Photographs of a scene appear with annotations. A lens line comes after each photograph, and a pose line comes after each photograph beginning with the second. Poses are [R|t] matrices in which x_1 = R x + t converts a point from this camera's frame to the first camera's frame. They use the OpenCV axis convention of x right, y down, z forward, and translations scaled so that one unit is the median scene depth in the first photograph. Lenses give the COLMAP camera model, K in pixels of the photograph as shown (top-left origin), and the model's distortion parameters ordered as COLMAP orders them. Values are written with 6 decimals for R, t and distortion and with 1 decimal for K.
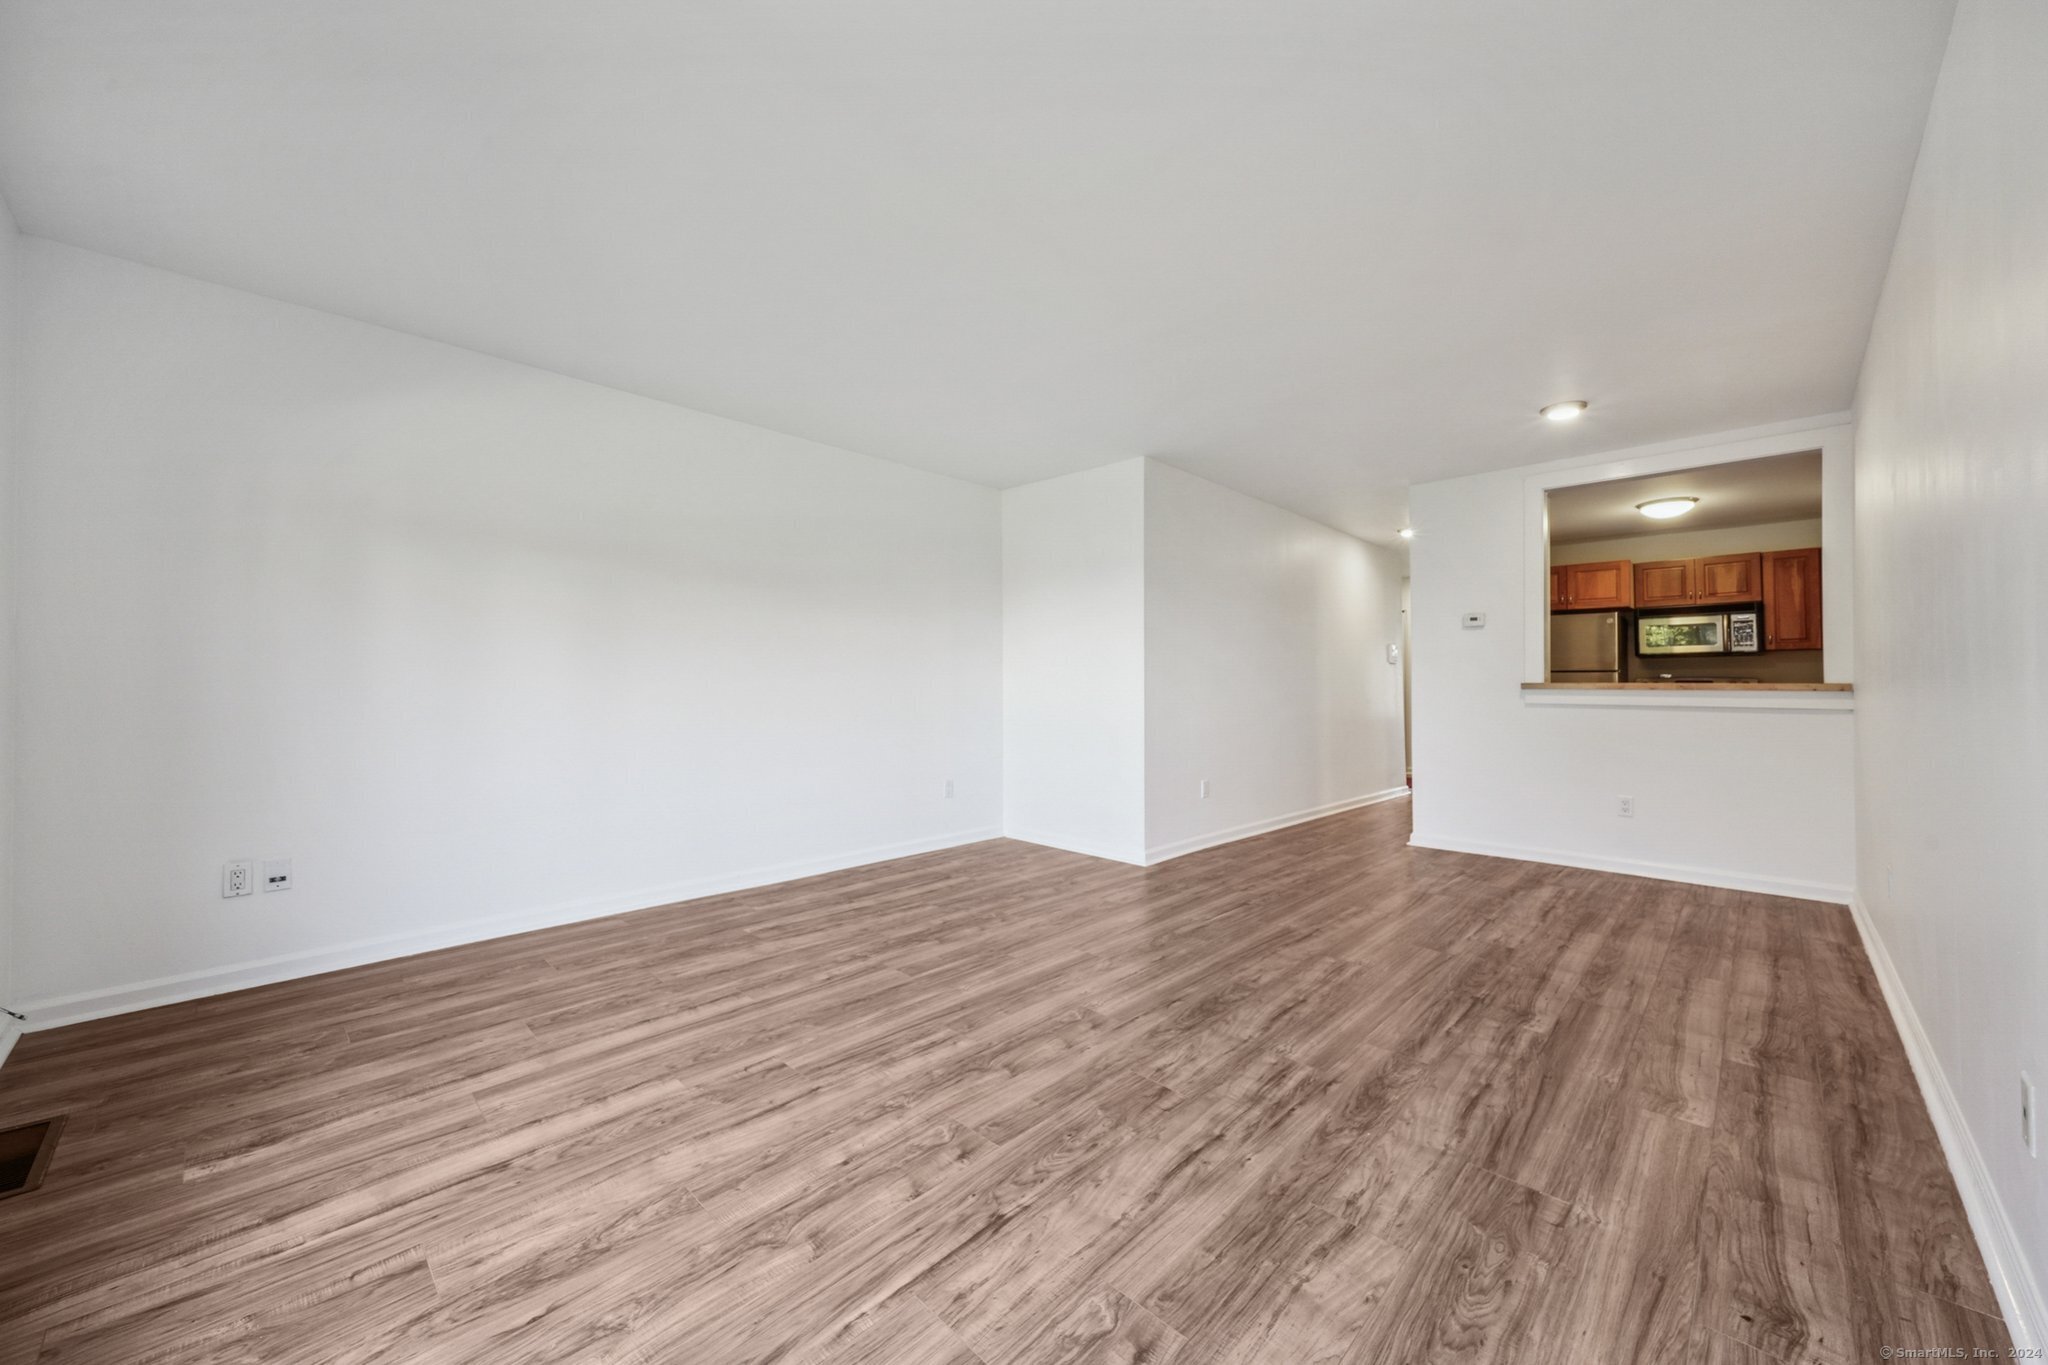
lens RADIAL K [[764.5, 0, 1036.3], [0, 764.5, 682.4], [0, 0, 1]] dist [0.001489, -0.000176]
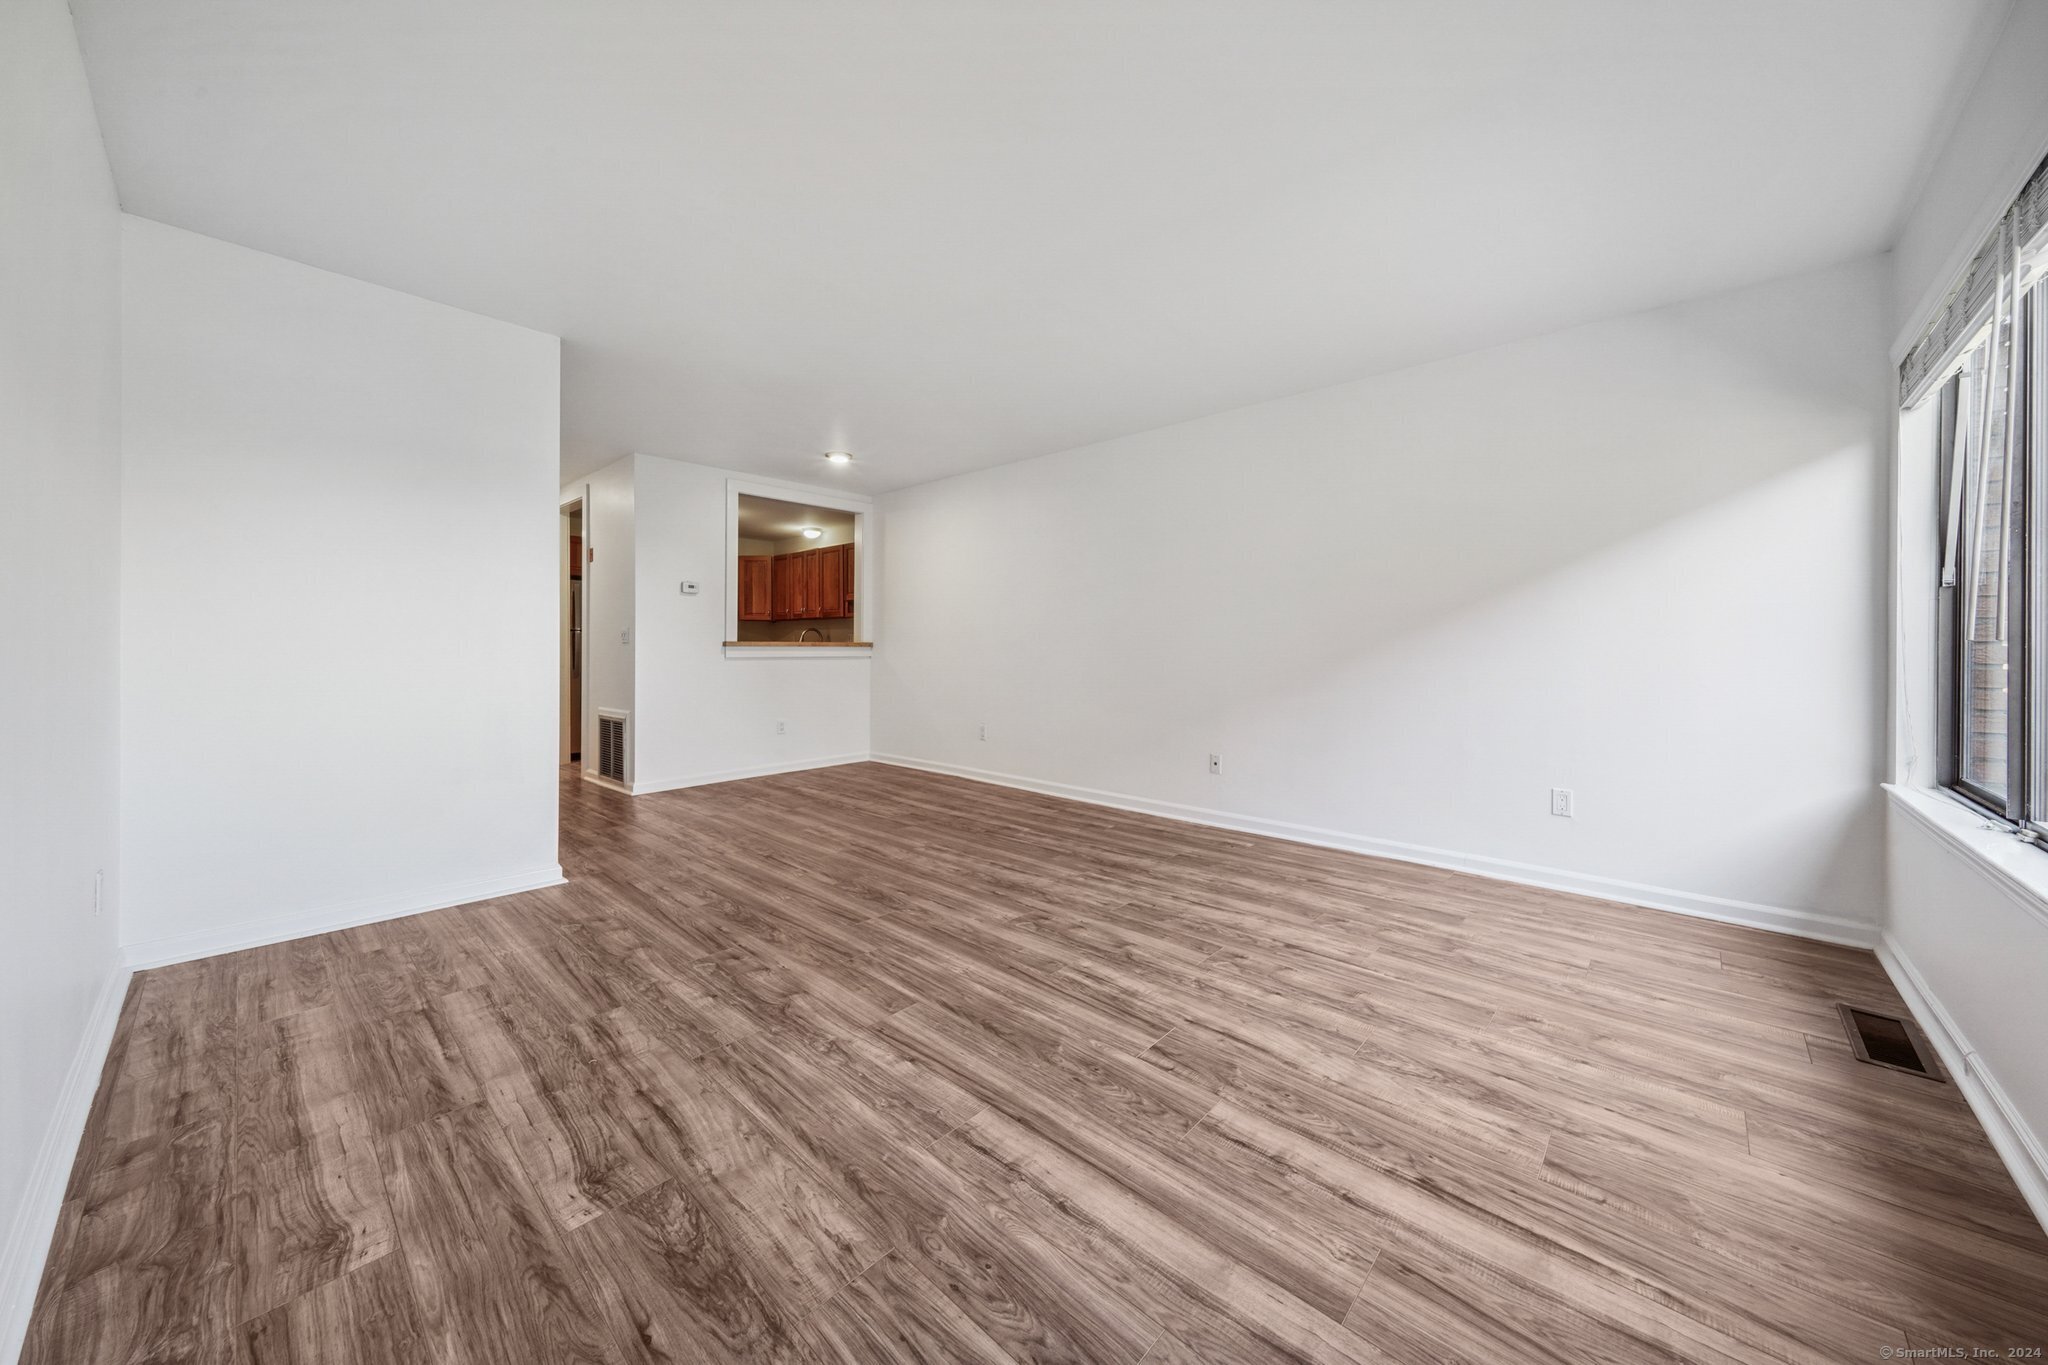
lens RADIAL K [[714.5, 0, 1028.1], [0, 714.5, 643.4], [0, 0, 1]] dist [0.001091, 0.000053]
pose [[-0.020007, -0.001550, 0.999799, -1.094895], [-0.000436, 0.999999, 0.001542, 0.003292], [-0.999800, -0.000405, -0.020008, 1.066134]]
